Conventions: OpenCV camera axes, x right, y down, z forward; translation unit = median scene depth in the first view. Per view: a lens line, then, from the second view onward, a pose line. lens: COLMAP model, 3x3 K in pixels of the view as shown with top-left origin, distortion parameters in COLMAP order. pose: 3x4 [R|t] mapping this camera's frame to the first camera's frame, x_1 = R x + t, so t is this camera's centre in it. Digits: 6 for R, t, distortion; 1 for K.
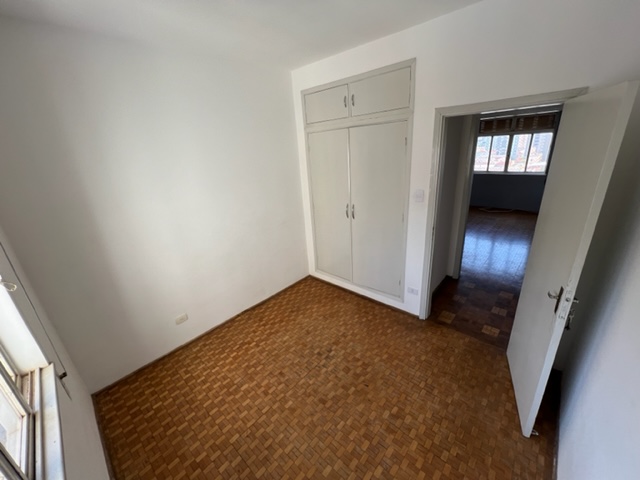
lens RADIAL K [[256.9, 0, 320.0], [0, 256.9, 240.0], [0, 0, 1]] dist [0.000188, 0.000131]
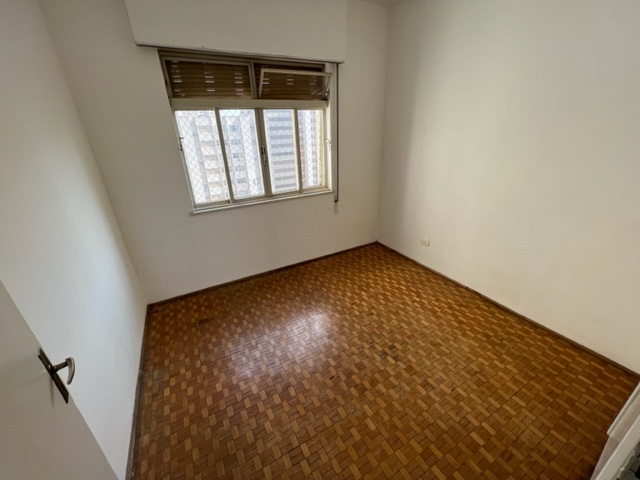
lens RADIAL K [[256.9, 0, 320.0], [0, 256.9, 240.0], [0, 0, 1]] dist [0.000188, 0.000131]
pose [[-0.319058, 0.443022, -0.837815, 0.586588], [-0.273303, 0.803453, 0.528932, -0.183590], [0.907473, 0.397737, -0.135269, 0.767121]]
